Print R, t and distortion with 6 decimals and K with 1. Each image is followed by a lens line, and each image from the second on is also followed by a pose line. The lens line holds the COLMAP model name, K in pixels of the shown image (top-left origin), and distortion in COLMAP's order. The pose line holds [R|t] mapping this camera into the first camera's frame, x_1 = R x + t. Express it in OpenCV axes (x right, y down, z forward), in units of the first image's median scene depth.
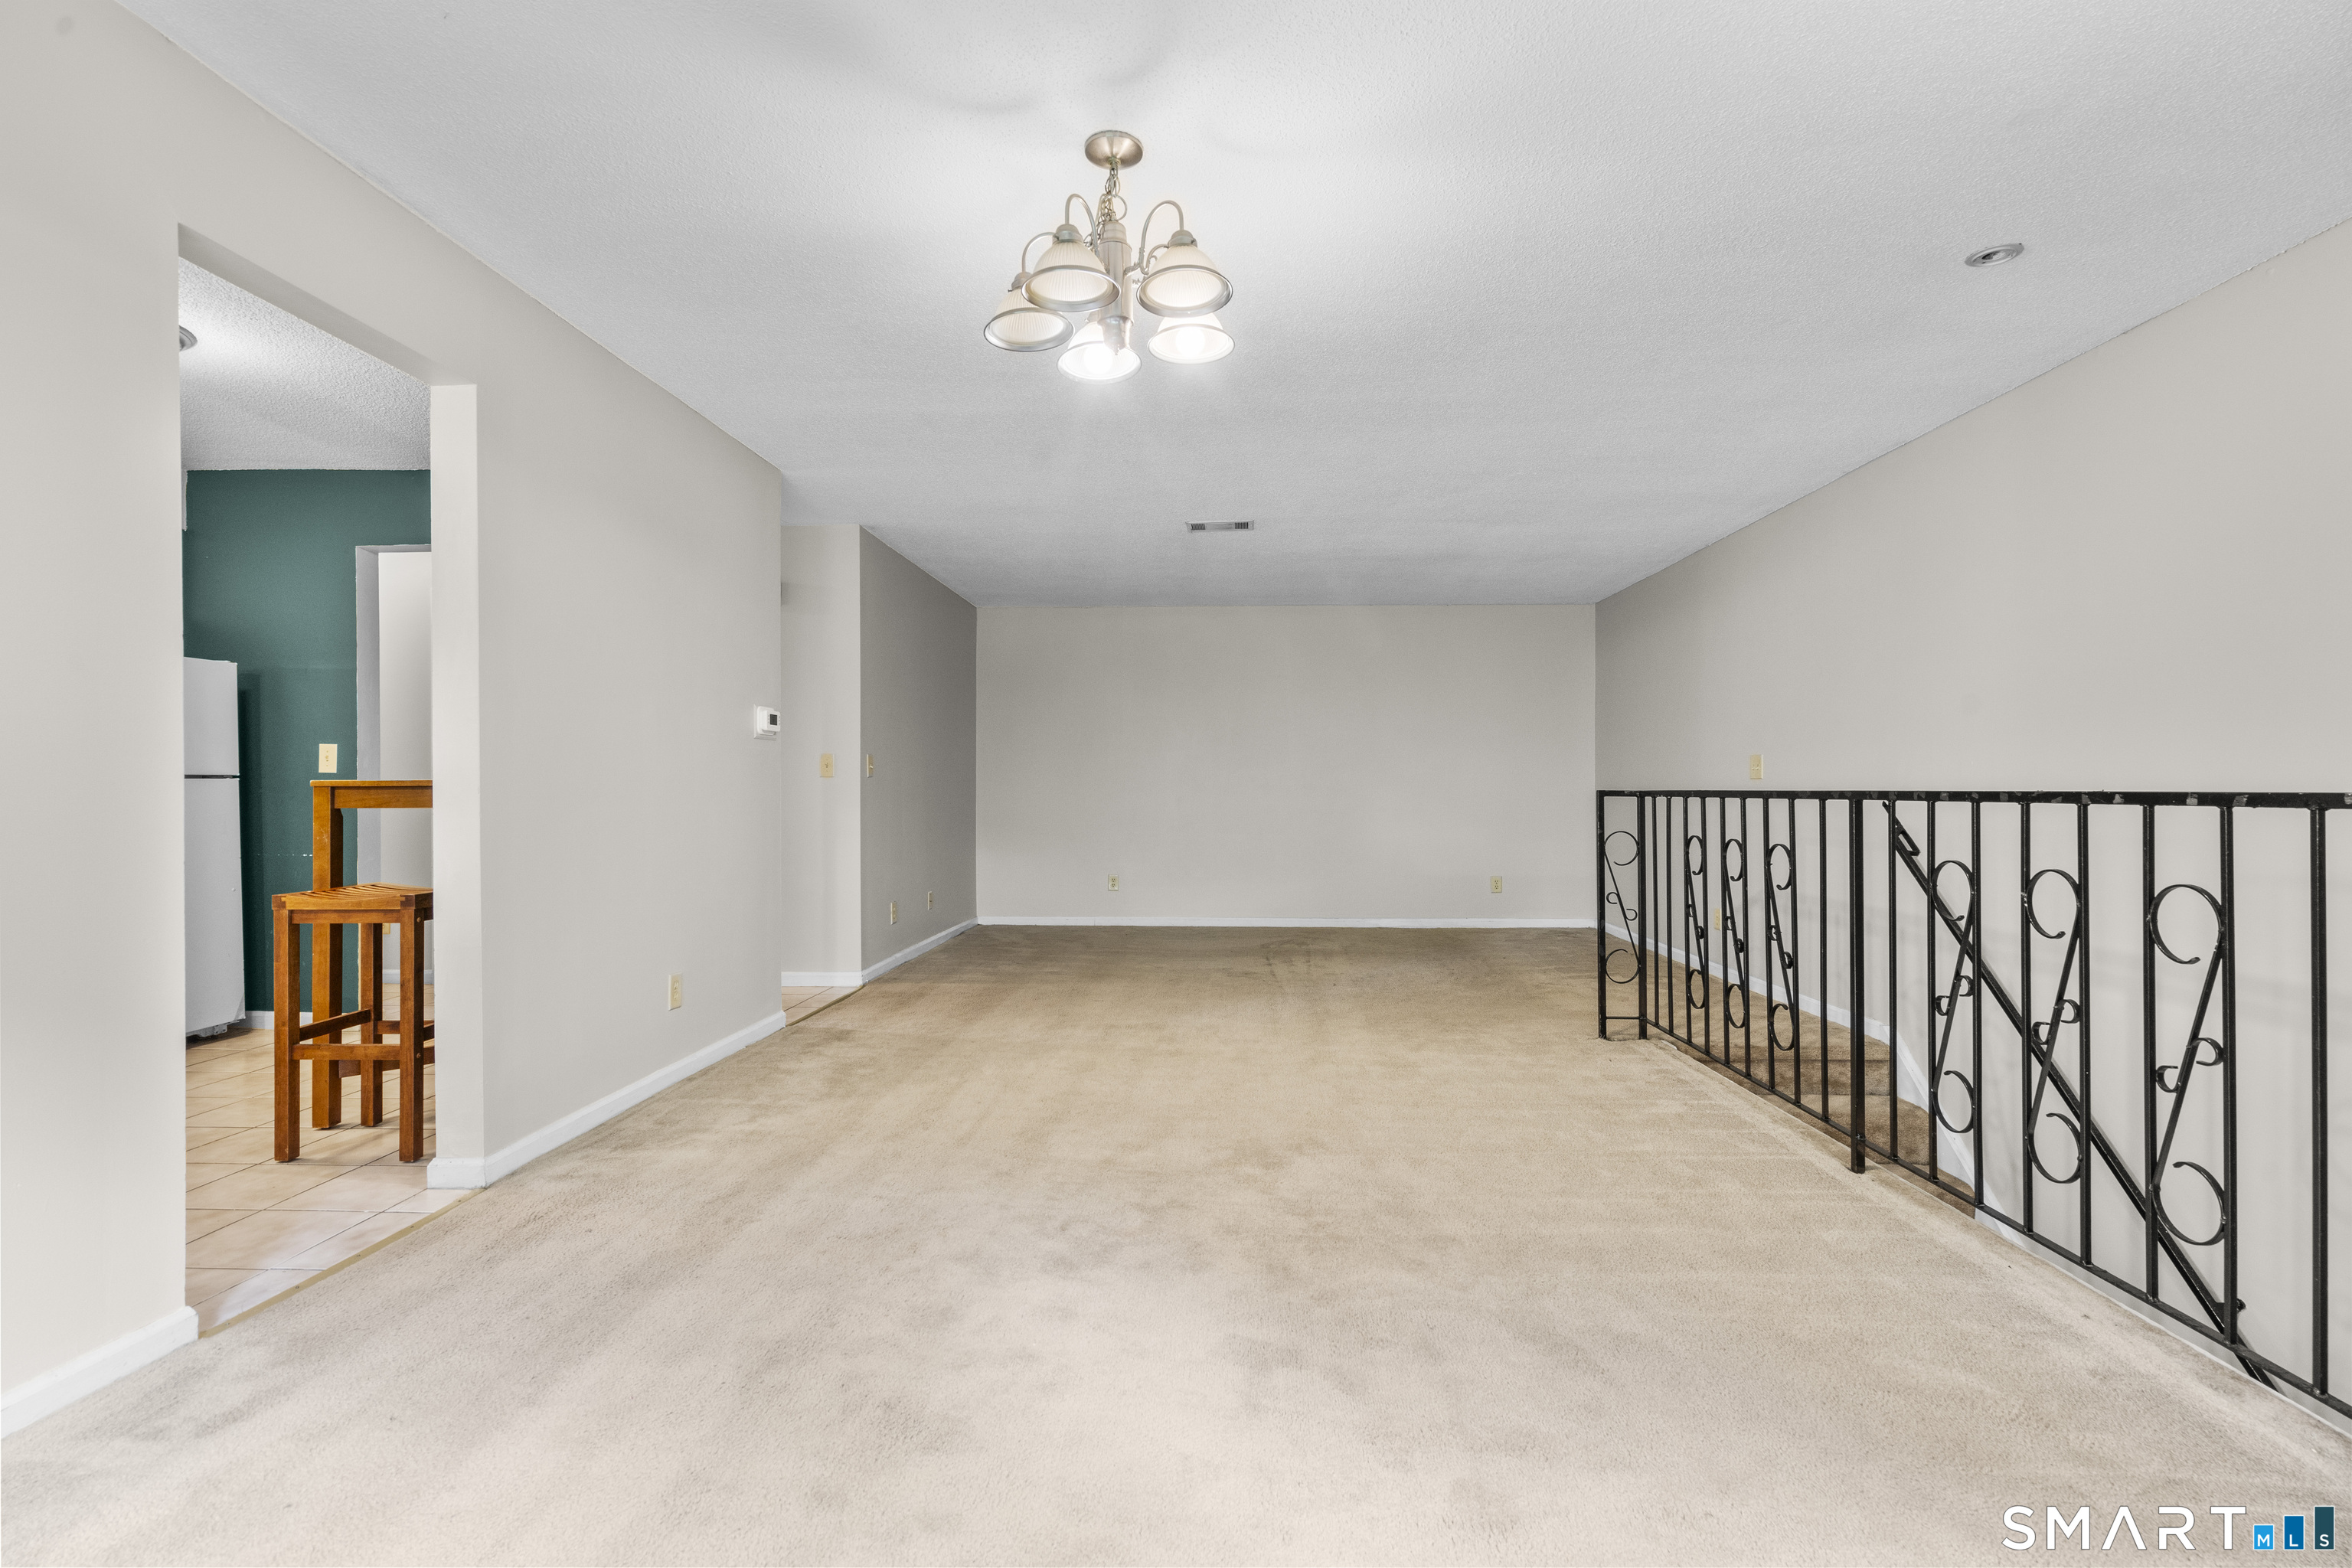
lens RADIAL K [[1065.8, 0, 1178.5], [0, 1065.8, 784.2], [0, 0, 1]] dist [-0.004243, 0.002850]
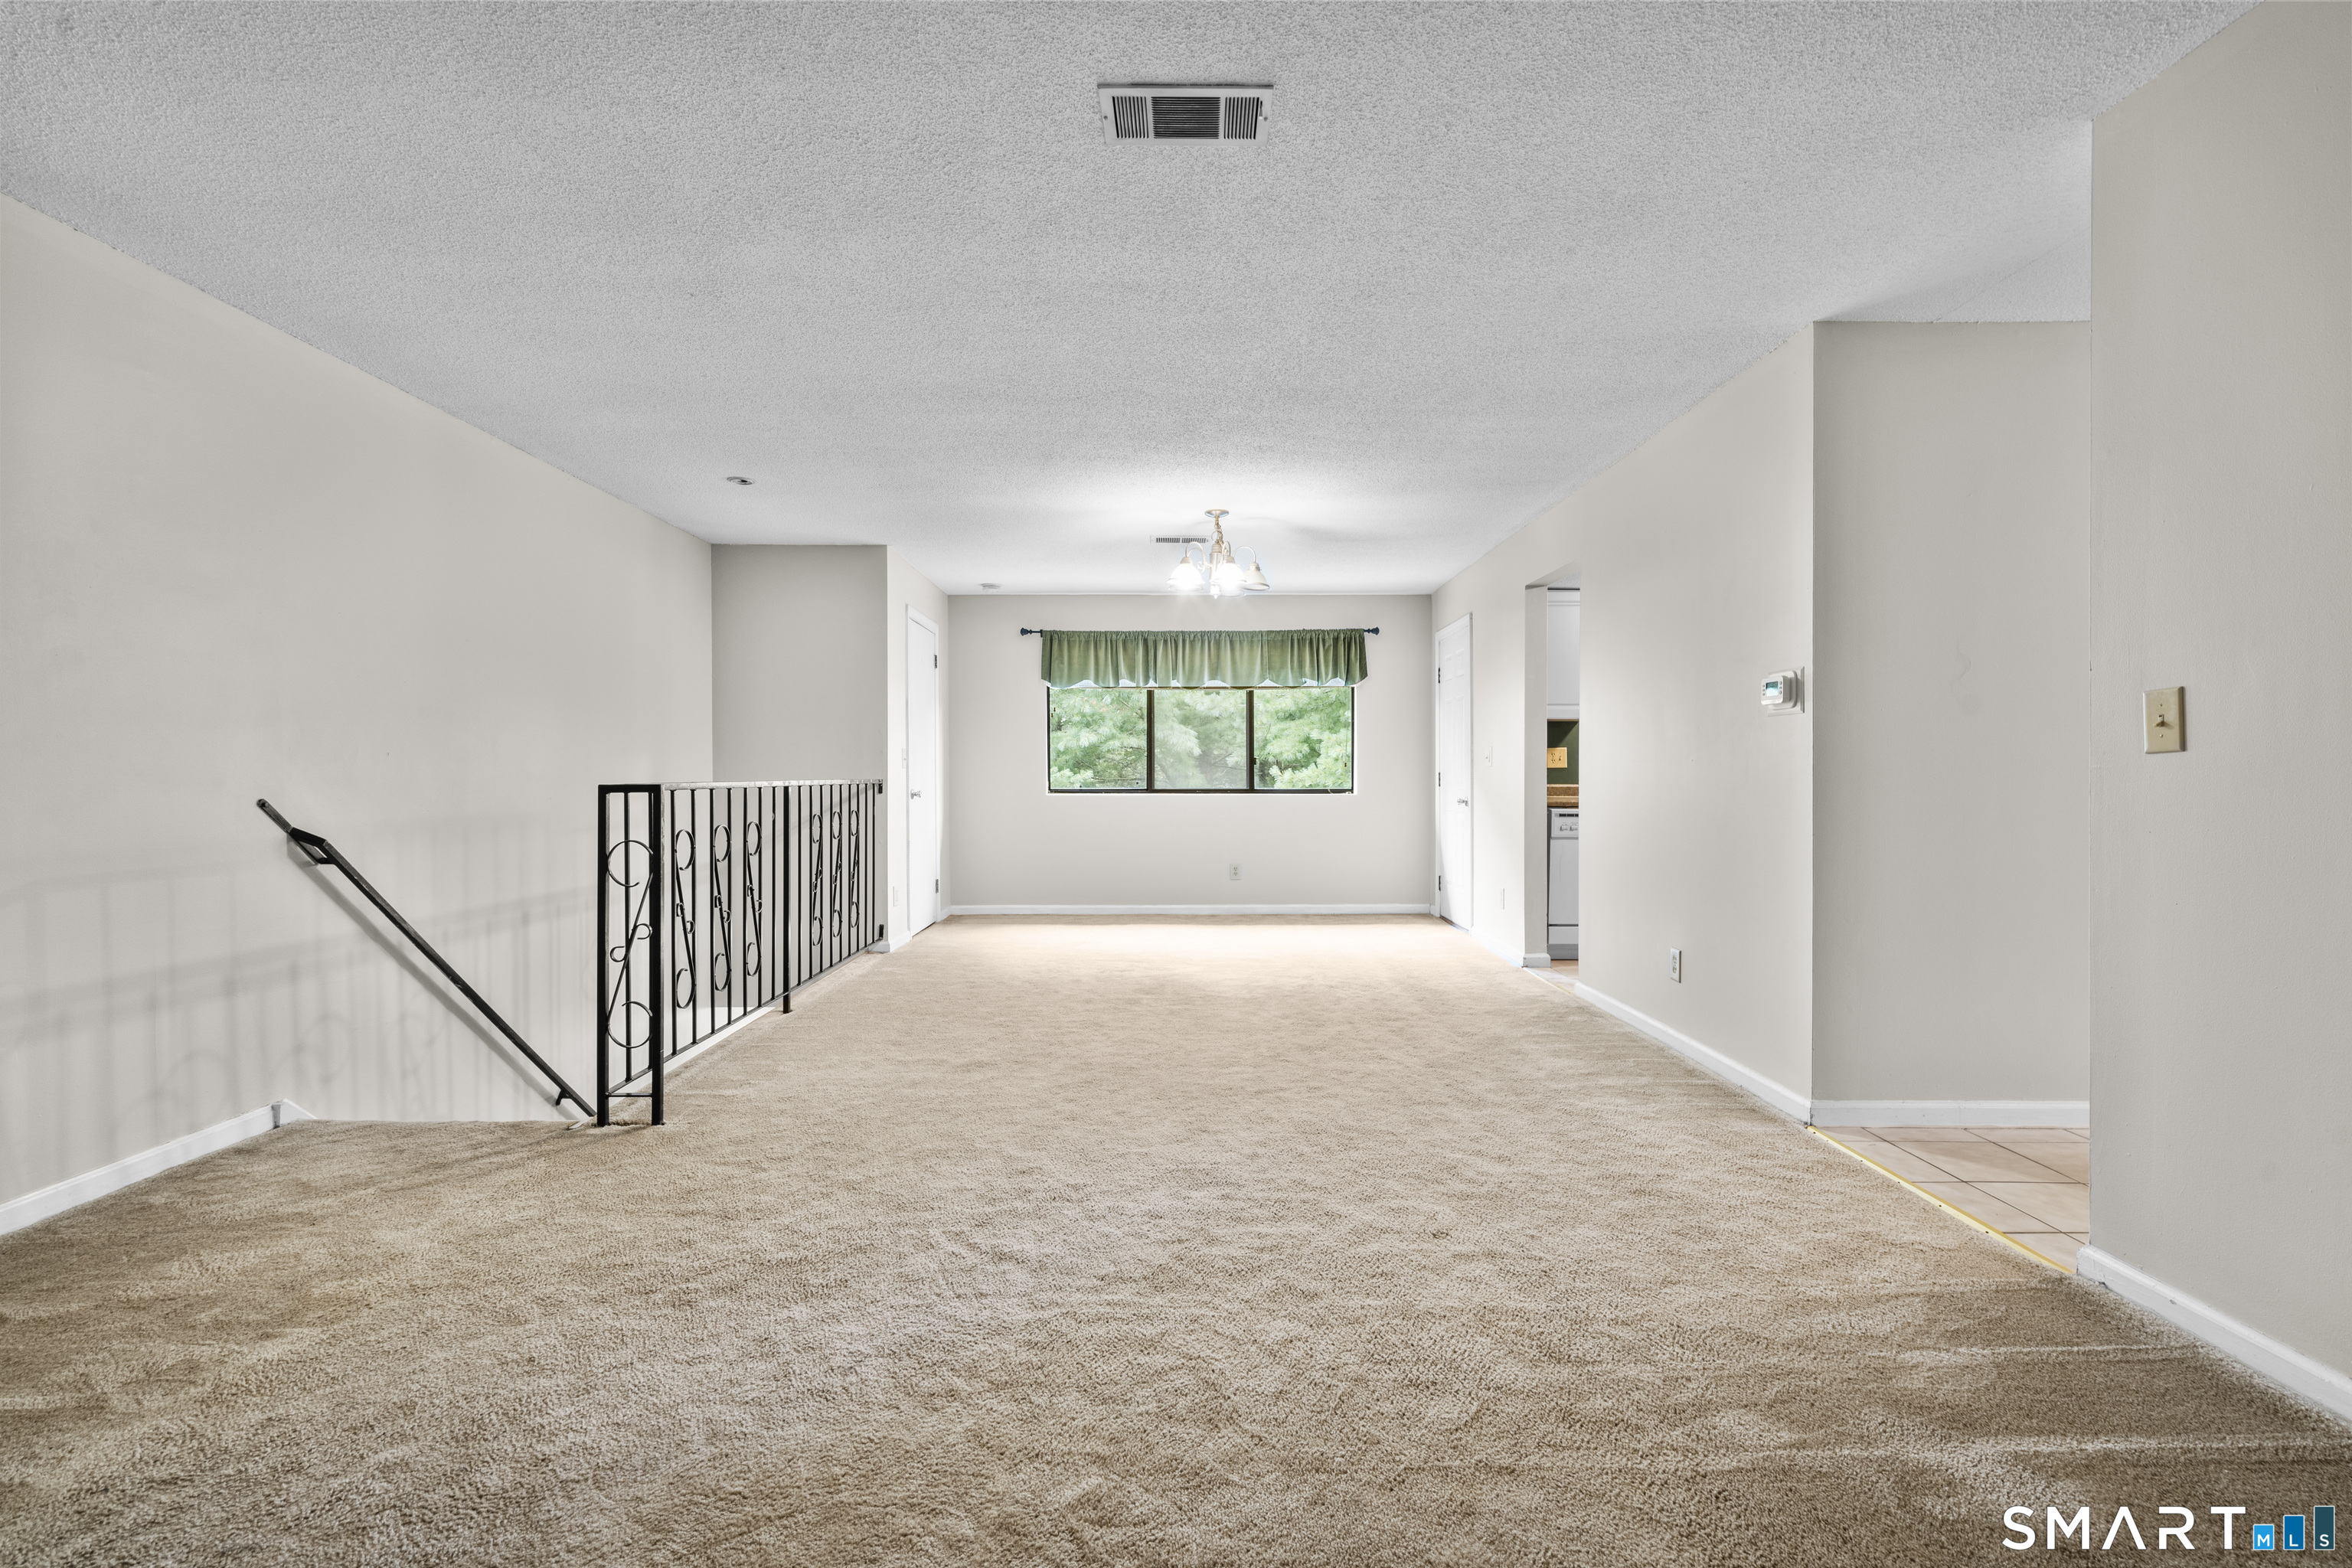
lens RADIAL K [[1065.8, 0, 1178.5], [0, 1065.8, 776.6], [0, 0, 1]] dist [-0.004243, 0.002850]
pose [[-0.999498, 0.003933, -0.031424, 0.093591], [0.003921, 0.999992, 0.000458, 0.000689], [0.031426, 0.000334, -0.999506, 3.111435]]
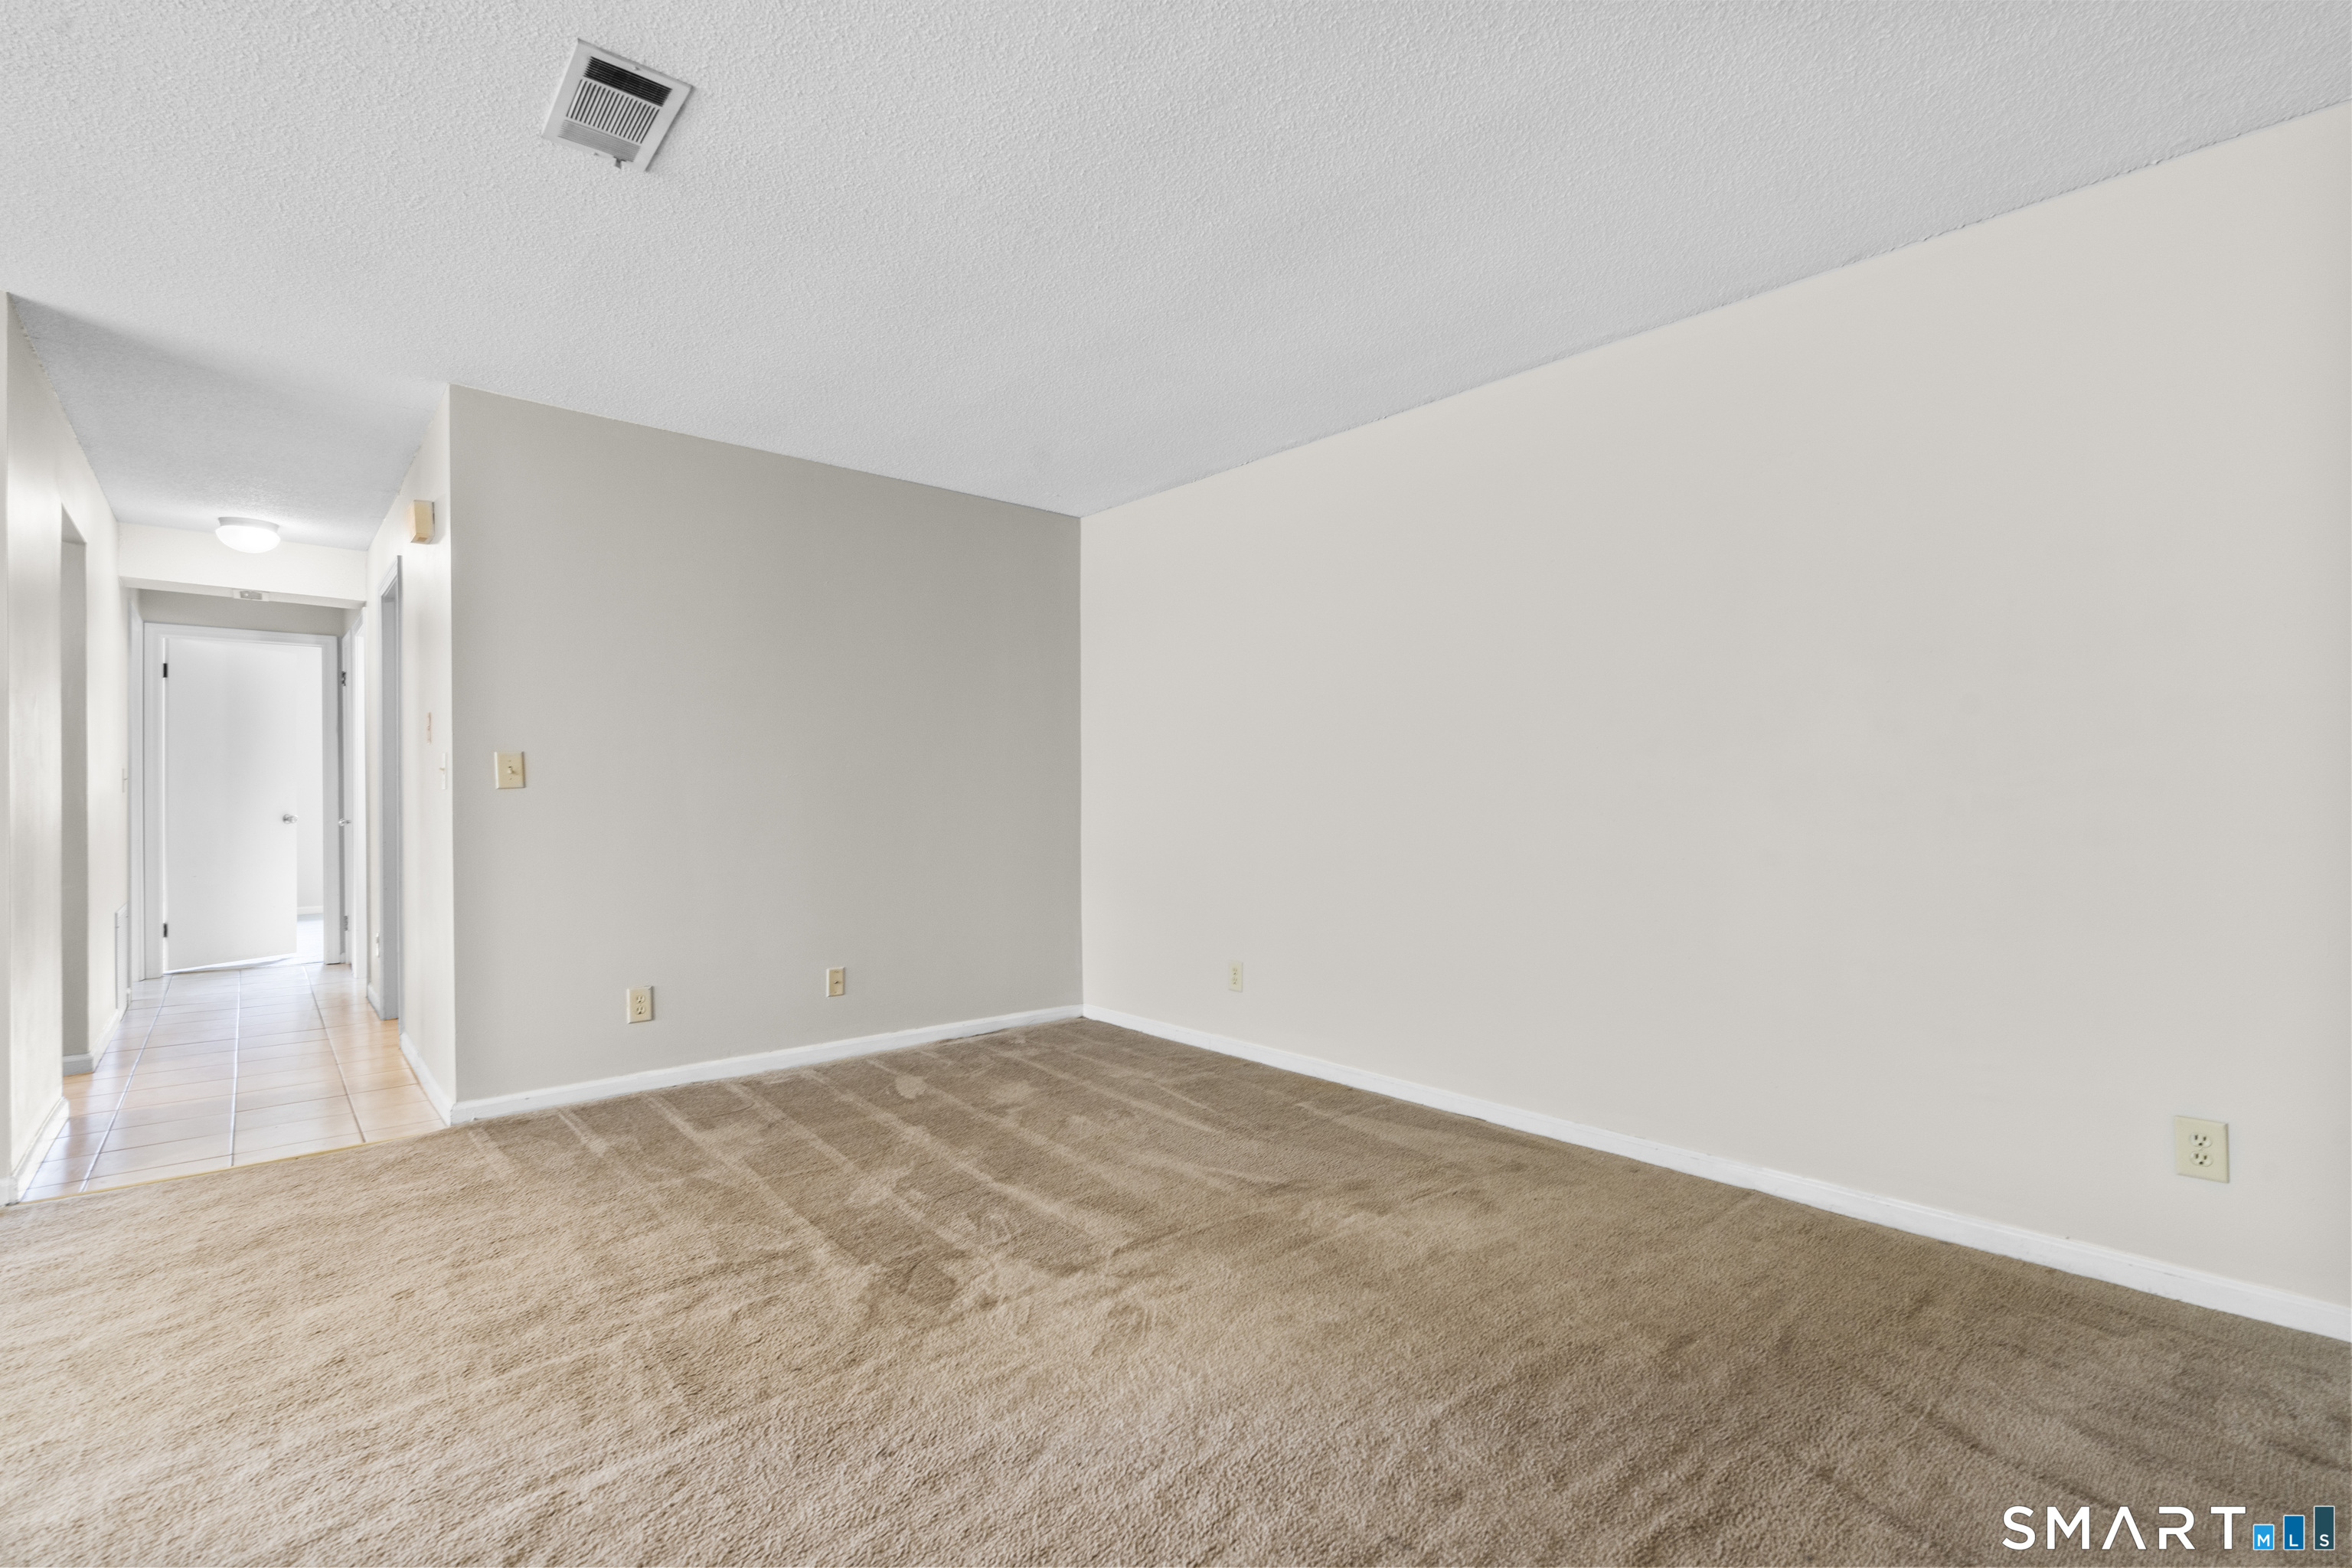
lens RADIAL K [[1065.8, 0, 1187.6], [0, 1065.8, 780.6], [0, 0, 1]] dist [-0.004243, 0.002850]
pose [[0.682132, -0.008190, -0.731183, 0.975878], [0.006650, 0.999965, -0.004997, -0.011565], [0.731198, -0.001454, 0.682163, 1.989973]]
